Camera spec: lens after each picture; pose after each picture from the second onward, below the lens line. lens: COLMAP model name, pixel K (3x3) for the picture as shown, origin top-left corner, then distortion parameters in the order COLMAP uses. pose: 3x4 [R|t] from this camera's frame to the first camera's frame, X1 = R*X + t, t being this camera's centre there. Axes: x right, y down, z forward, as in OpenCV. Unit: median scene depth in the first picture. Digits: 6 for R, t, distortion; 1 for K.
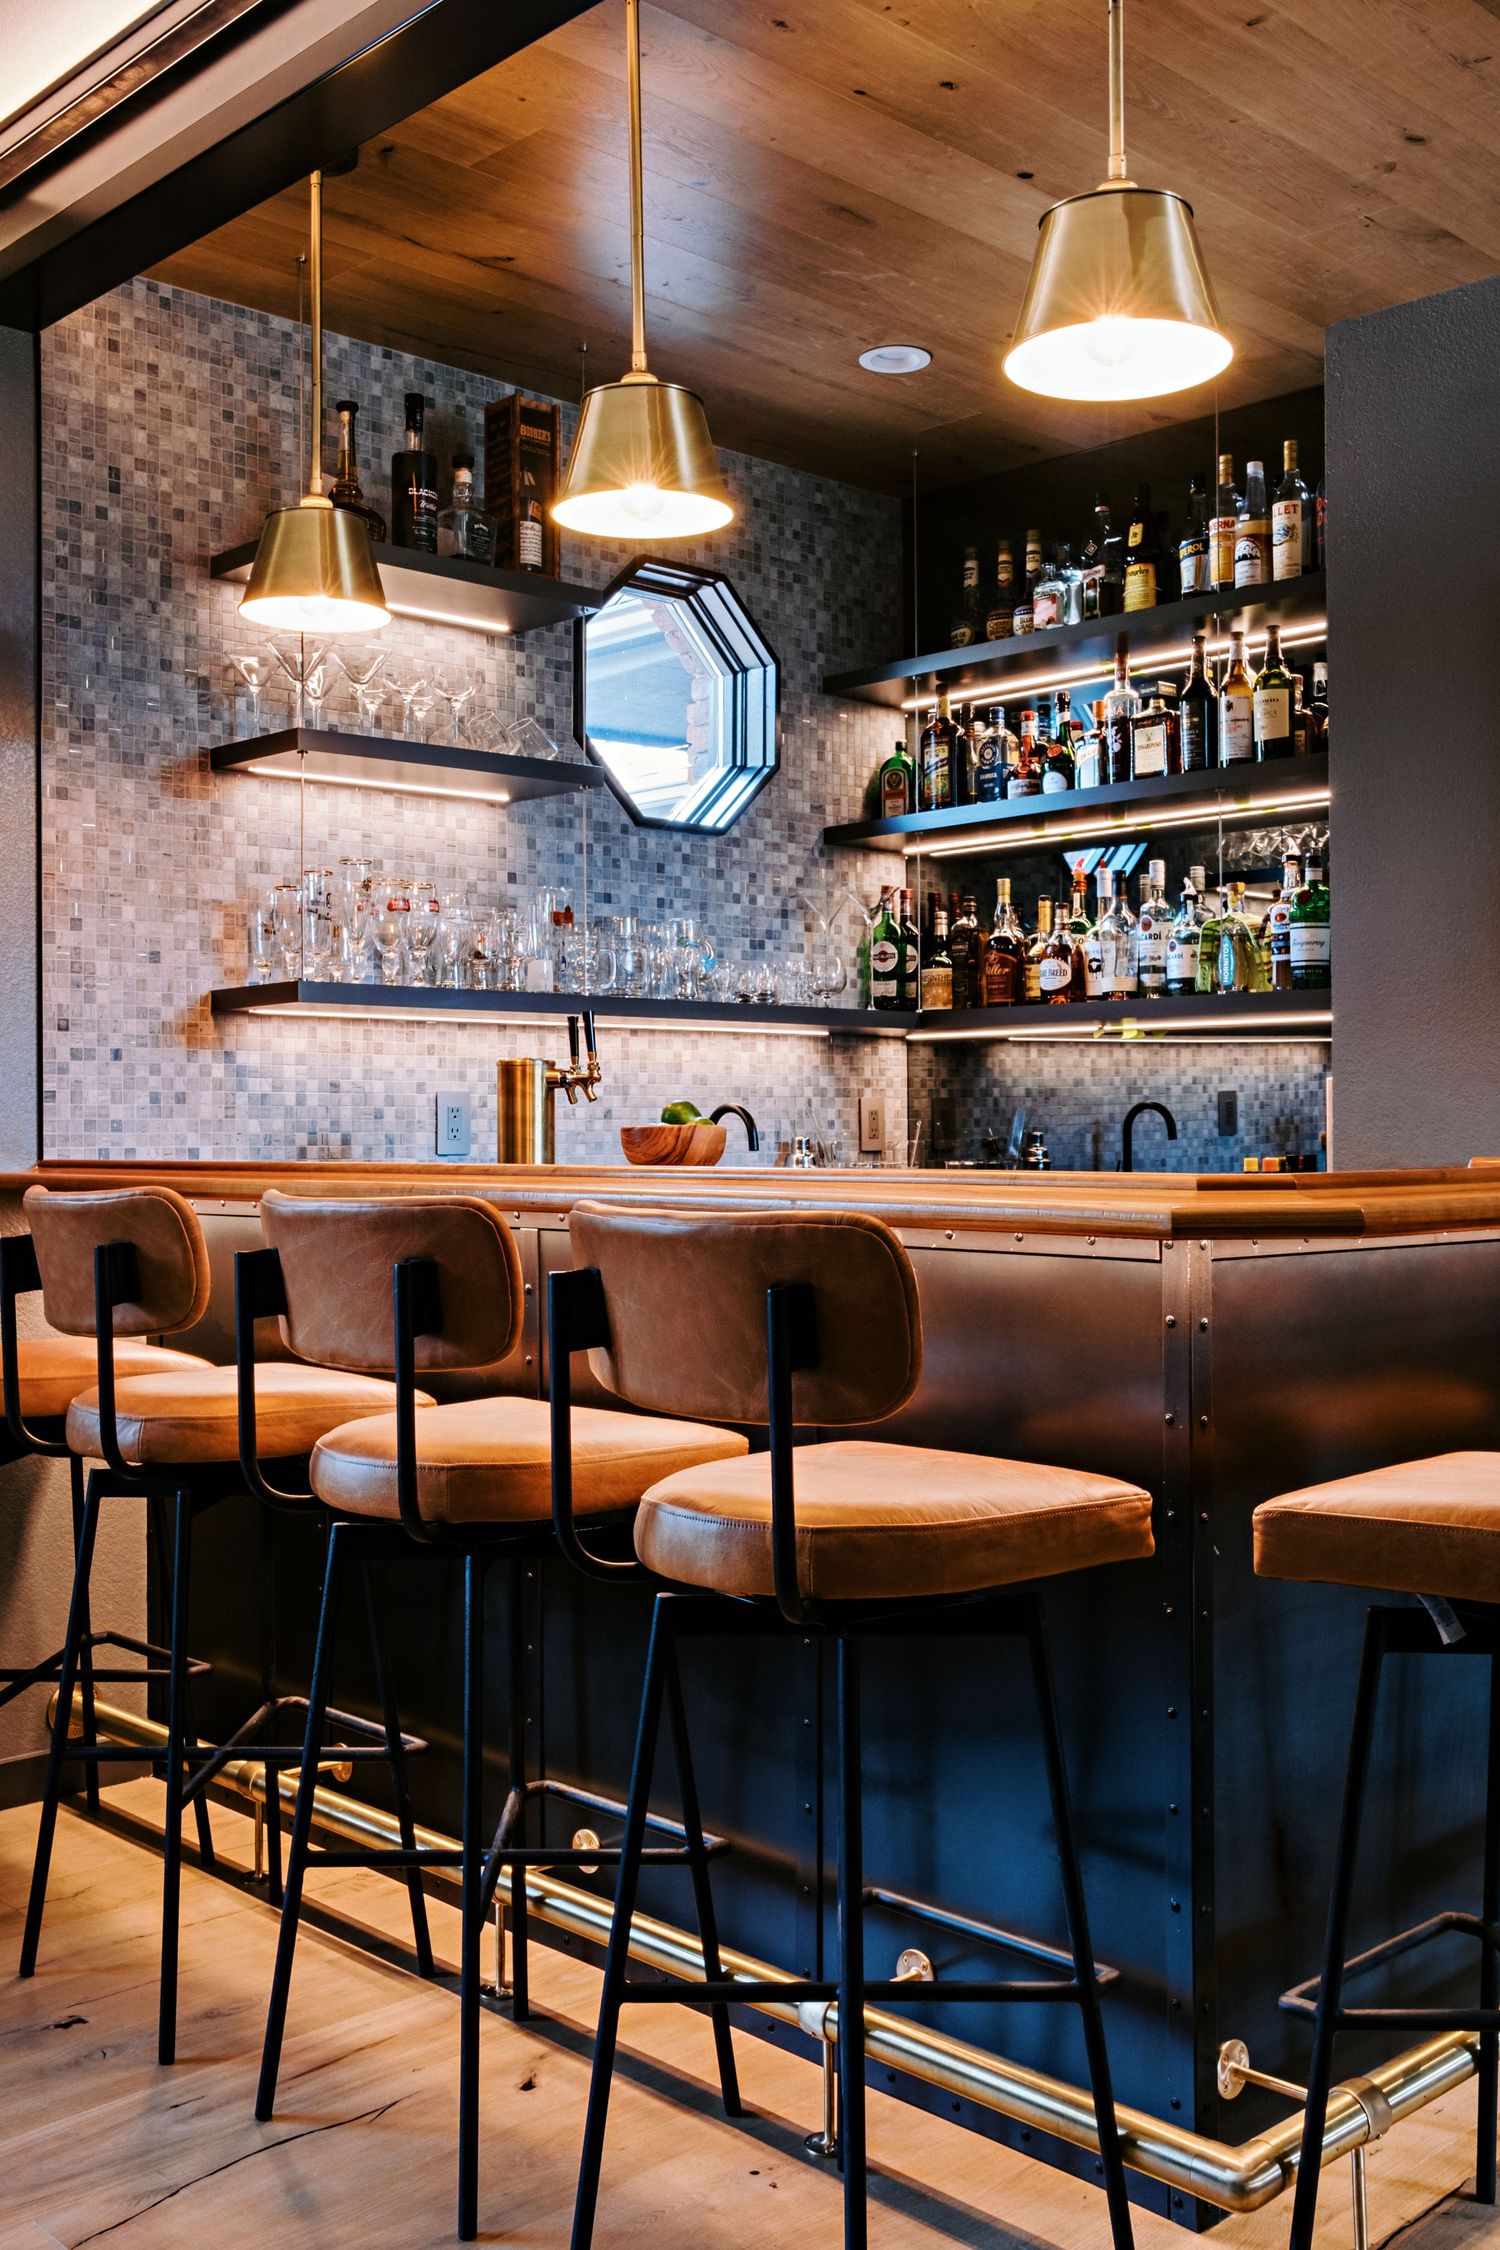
lens RADIAL K [[2196.5, 0, 750.0], [0, 2196.5, 1125.0], [0, 0, 1]] dist [-0.060490, 0.135158]
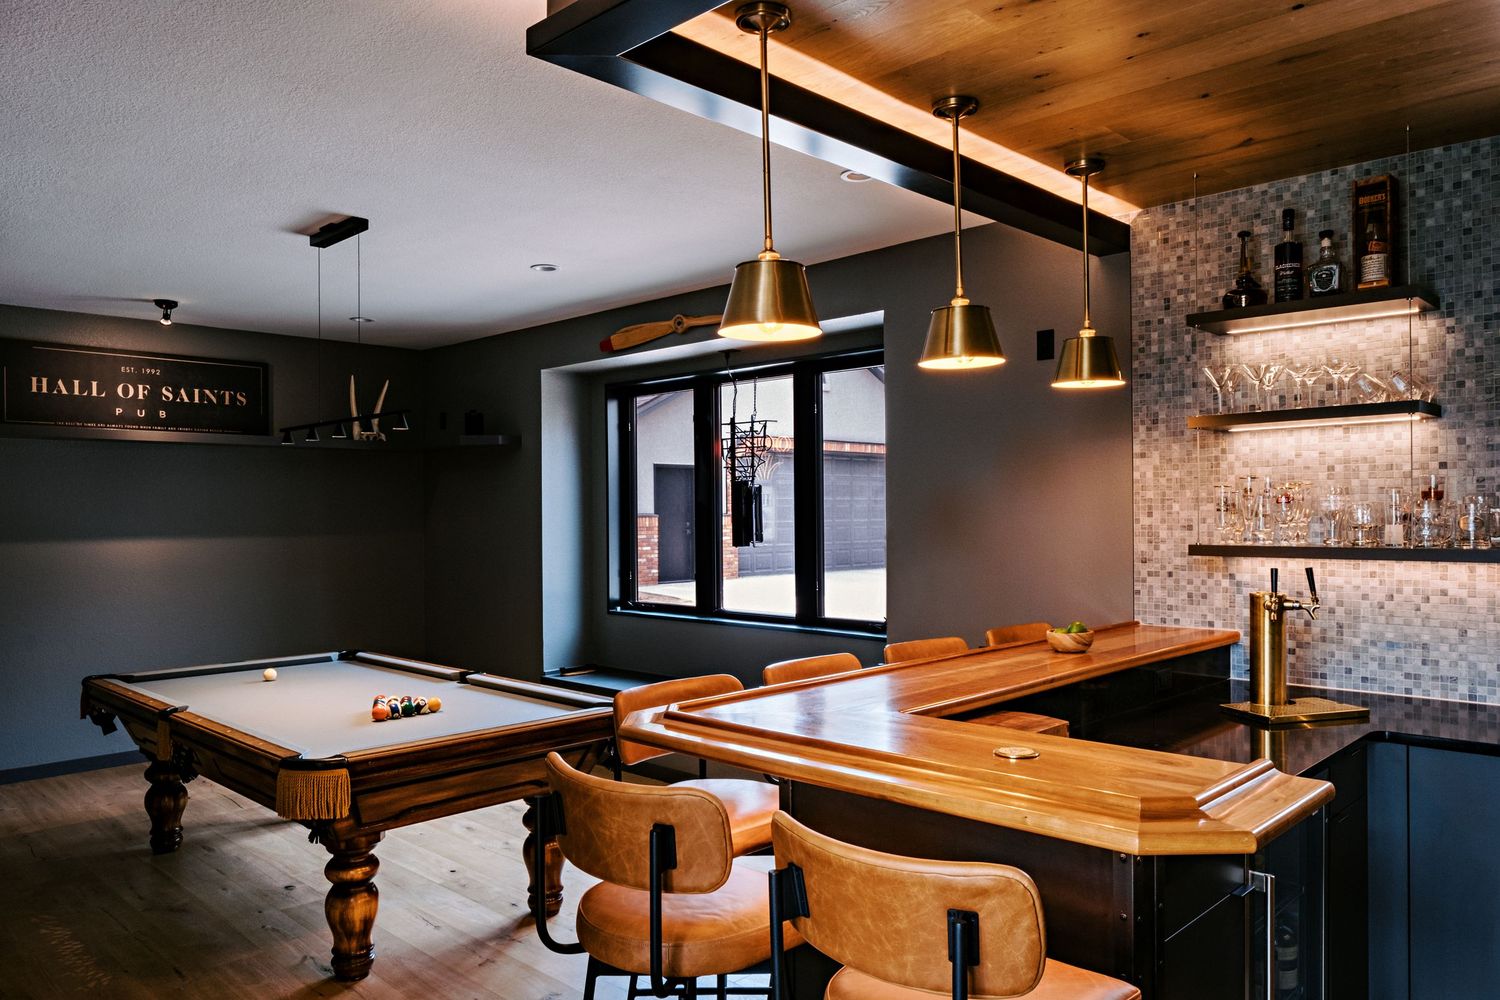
lens RADIAL K [[1056.0, 0, 749.8], [0, 1056.0, 511.0], [0, 0, 1]] dist [0.008000, 0.007583]
pose [[0.040585, 0.004844, -0.999164, 0.713353], [0.013065, 0.999900, 0.005378, -0.103258], [0.999091, -0.013272, 0.040518, 0.542229]]
